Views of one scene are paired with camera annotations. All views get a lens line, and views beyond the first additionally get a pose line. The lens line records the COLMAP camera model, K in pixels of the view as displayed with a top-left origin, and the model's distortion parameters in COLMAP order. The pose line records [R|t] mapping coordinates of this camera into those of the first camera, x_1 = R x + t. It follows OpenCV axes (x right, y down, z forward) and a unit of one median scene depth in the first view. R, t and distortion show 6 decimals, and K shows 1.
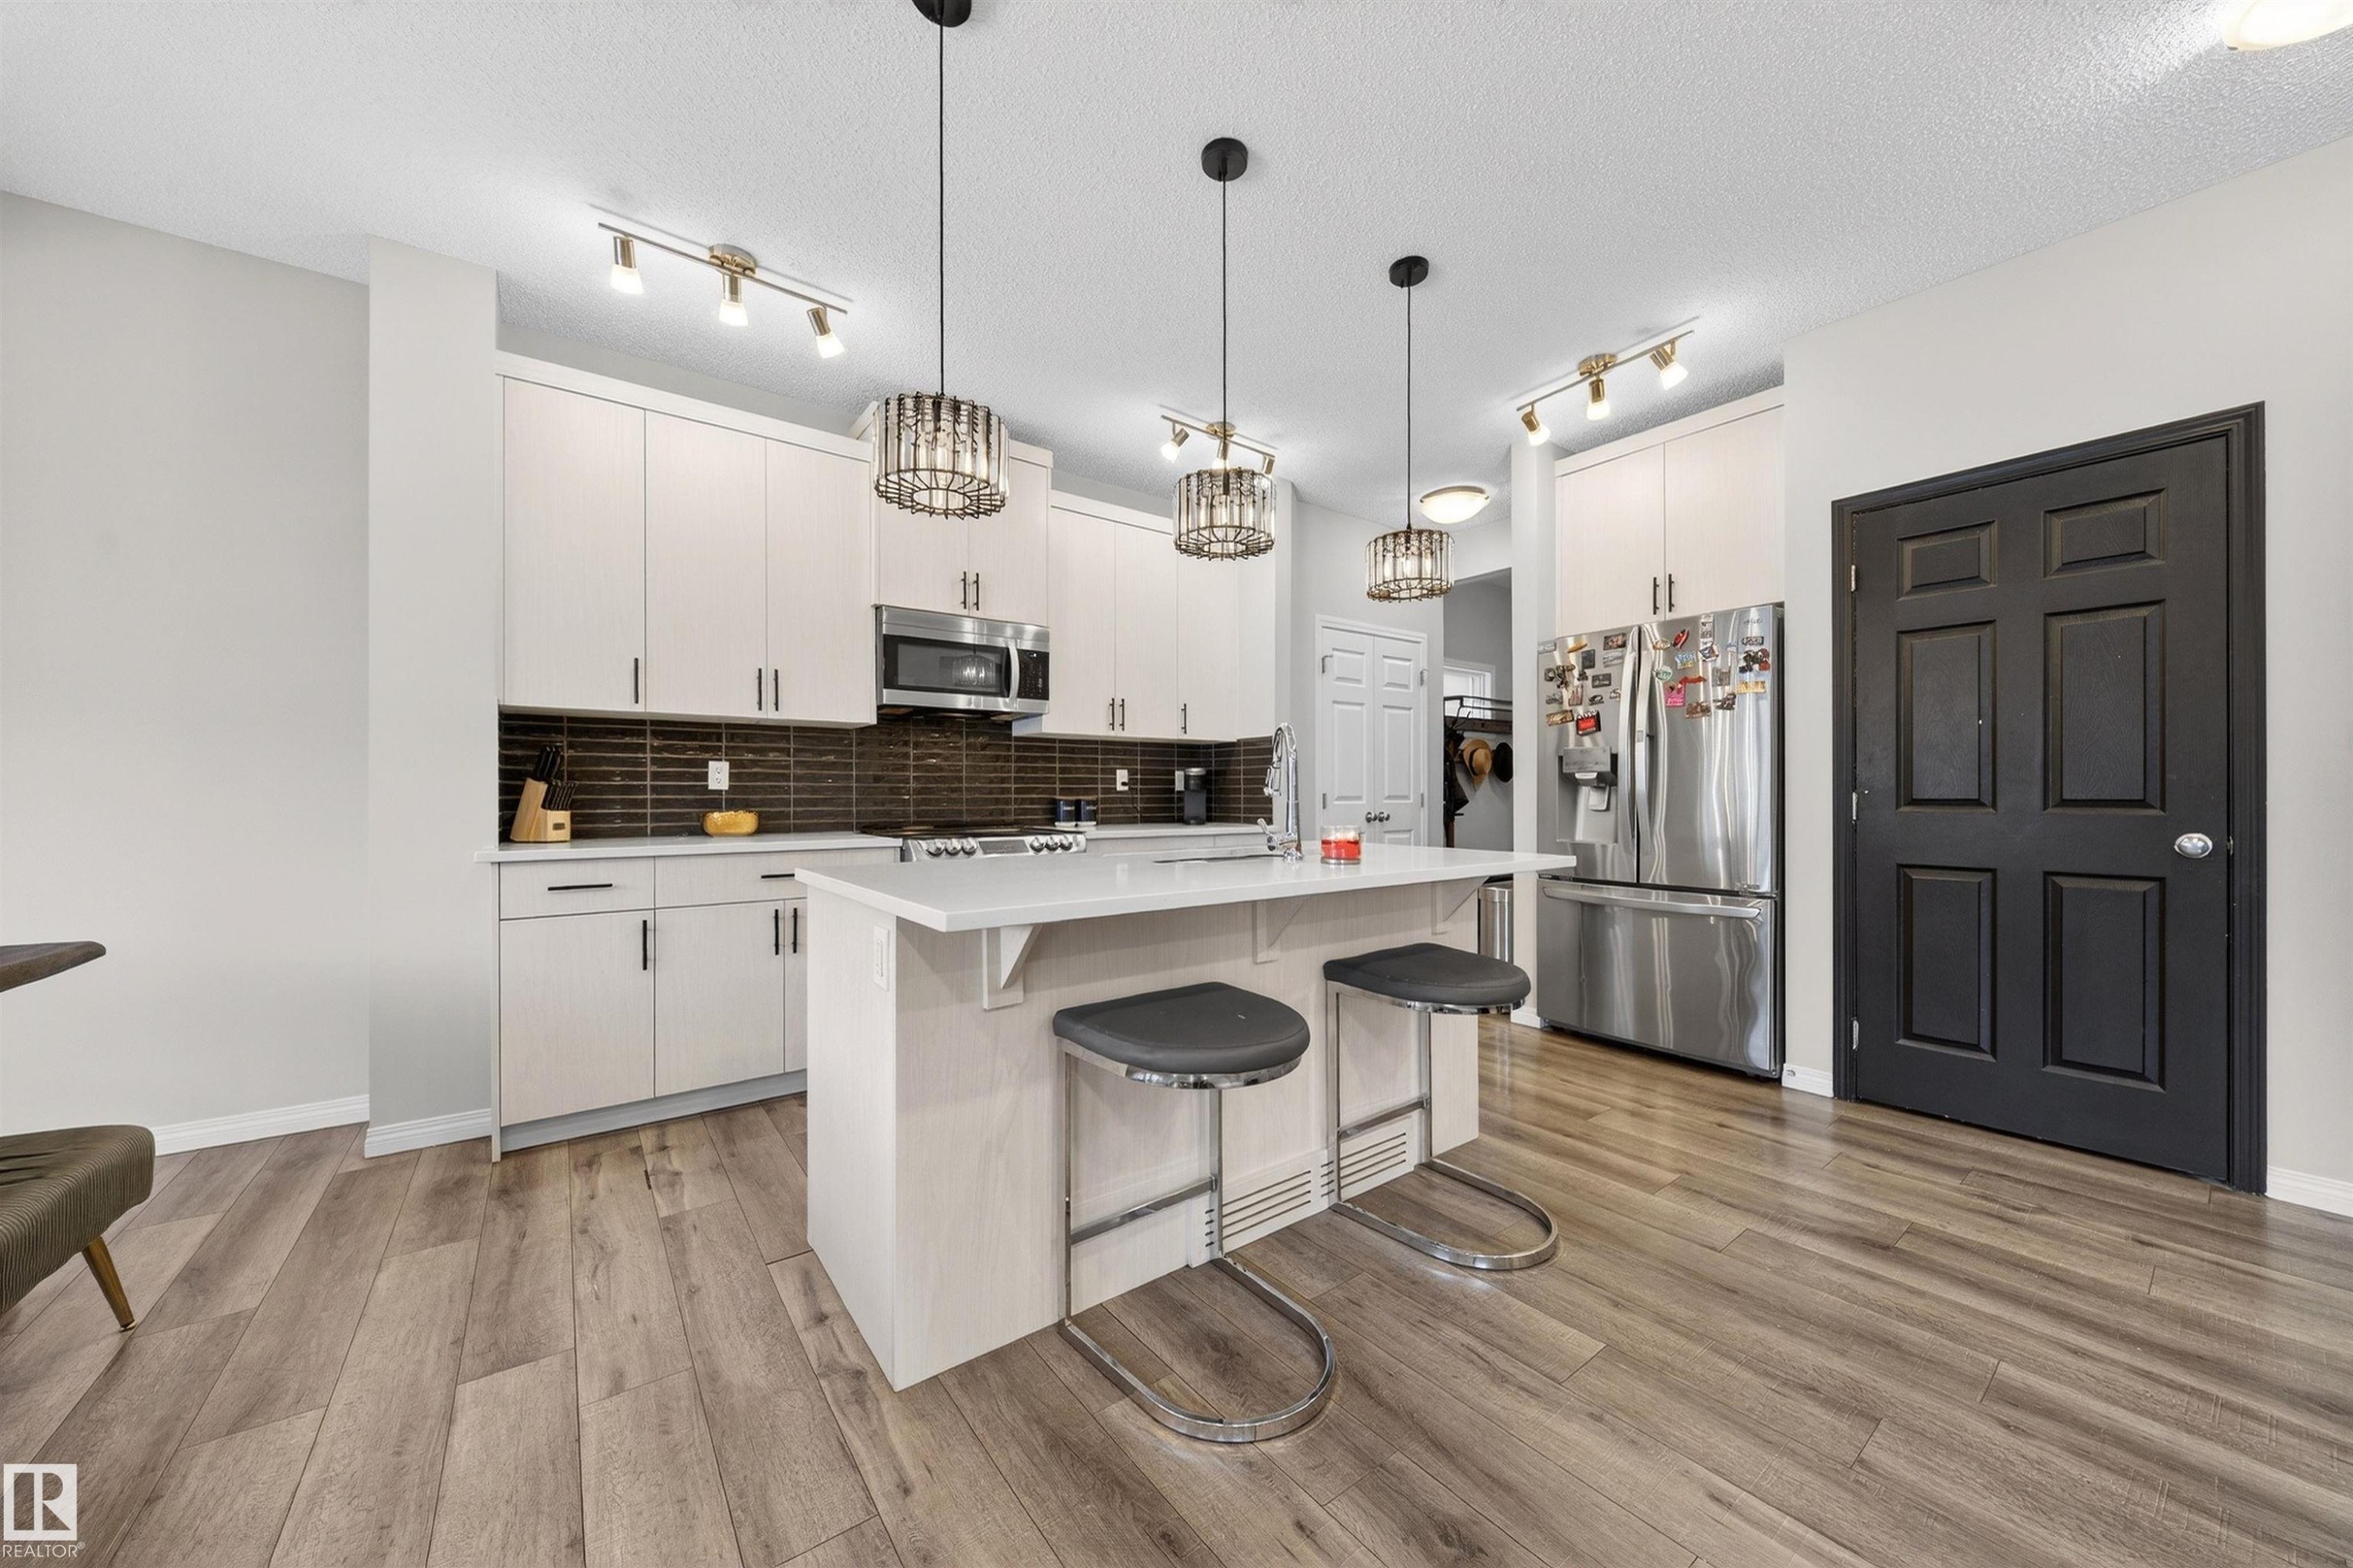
lens RADIAL K [[824.7, 0, 1170.0], [0, 824.7, 790.9], [0, 0, 1]] dist [0.001914, -0.002733]
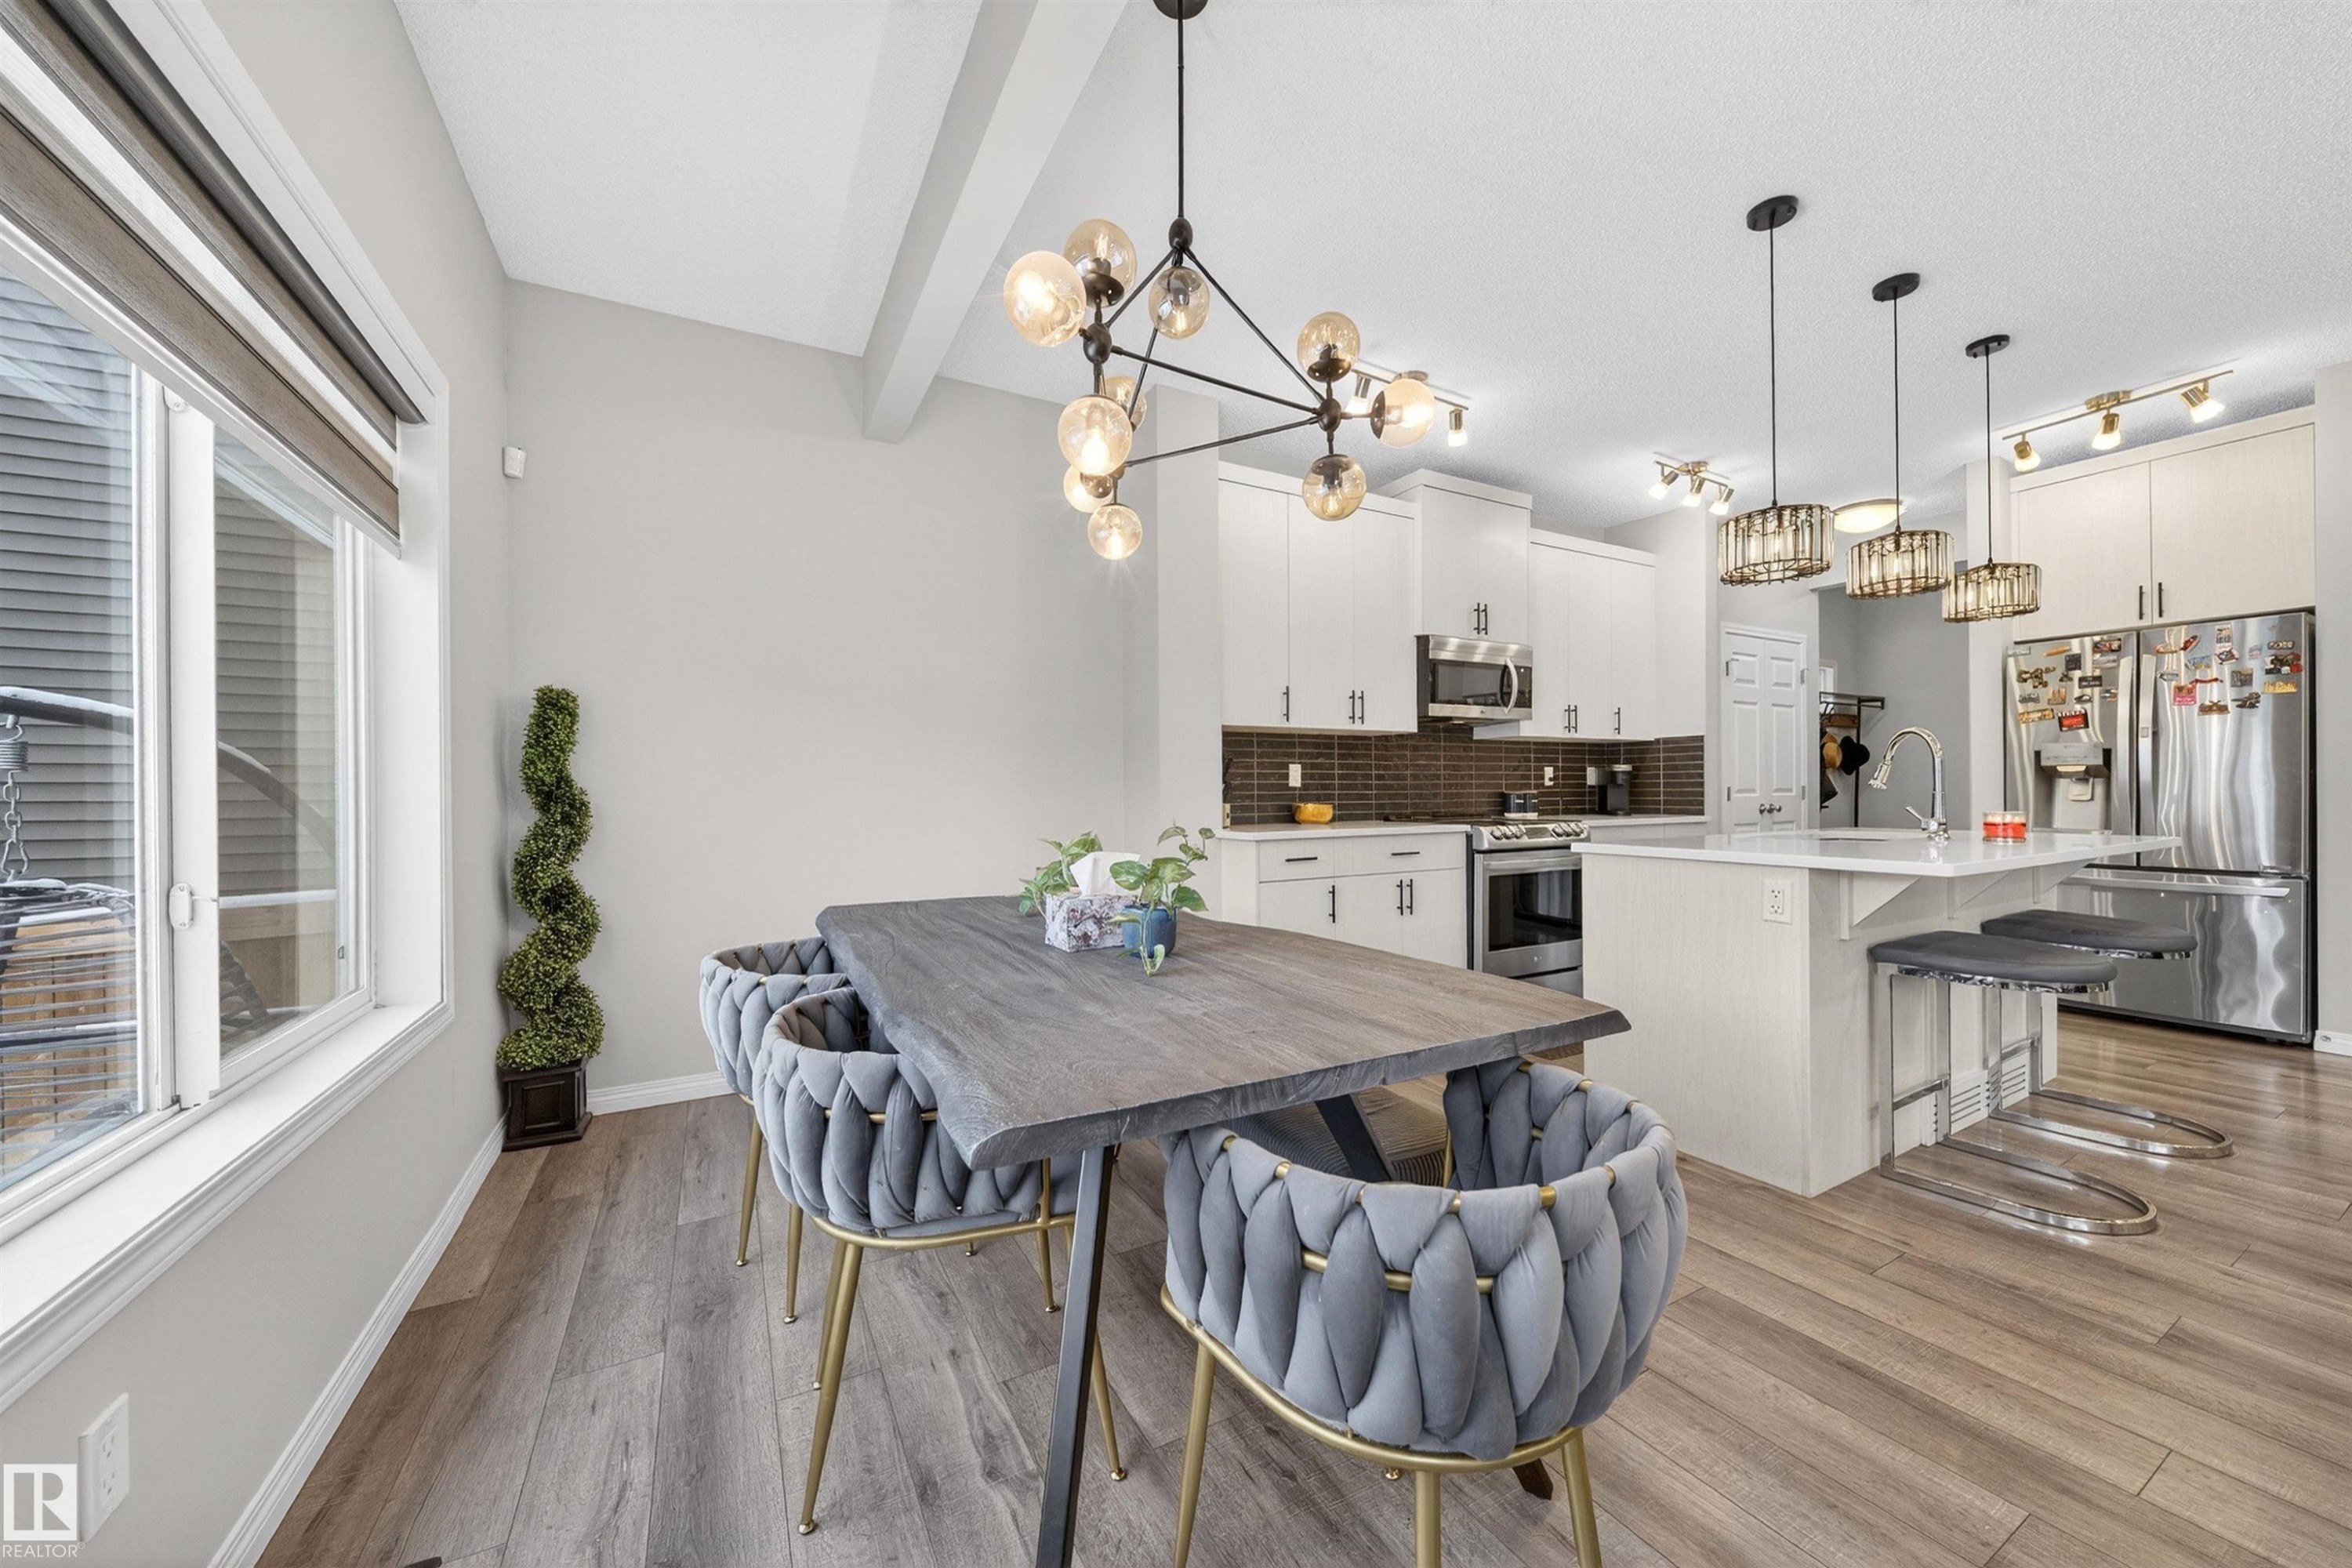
lens RADIAL K [[824.4, 0, 1162.2], [0, 824.4, 788.3], [0, 0, 1]] dist [0.001914, -0.002733]
pose [[0.989109, -0.007098, -0.147015, -0.572076], [0.007489, 0.999970, 0.002111, -0.003464], [0.146995, -0.003190, 0.989132, -0.279748]]
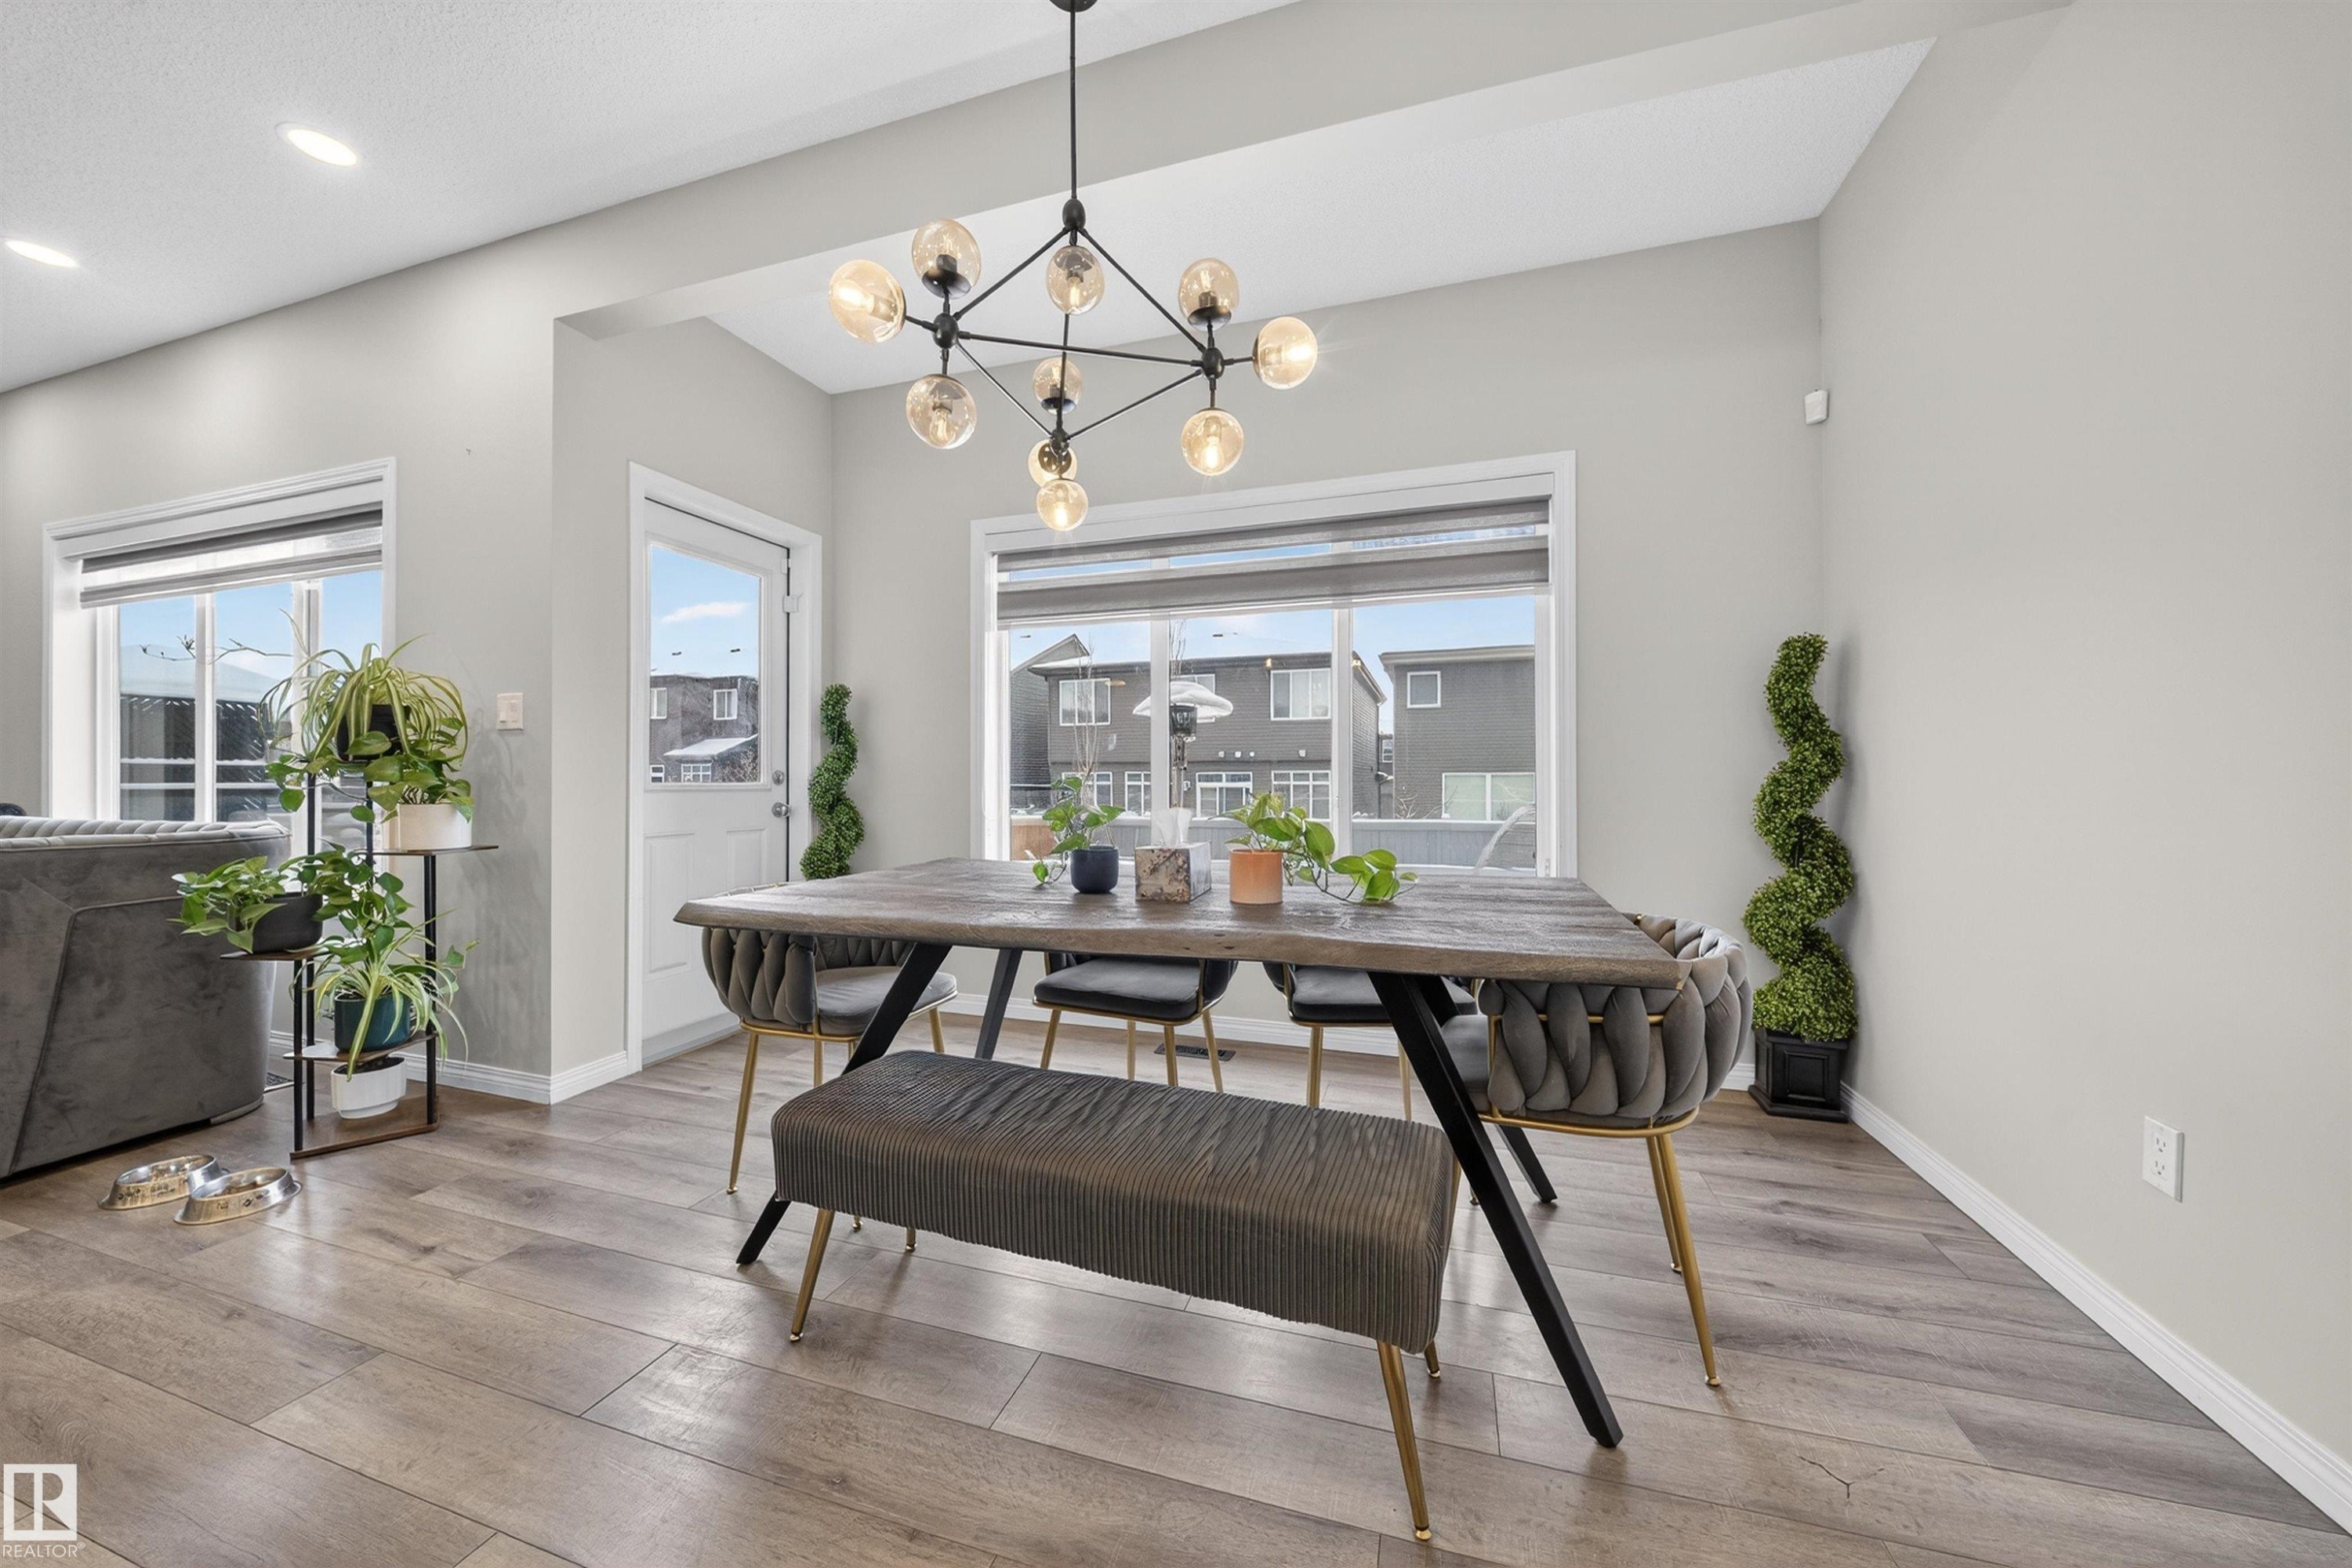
lens RADIAL K [[824.4, 0, 1183.0], [0, 824.4, 768.5], [0, 0, 1]] dist [0.001914, -0.002733]
pose [[-0.813639, -0.002580, -0.581365, -0.365998], [0.009611, 0.999794, -0.017887, 0.028742], [0.581292, -0.020141, -0.813446, 0.727237]]
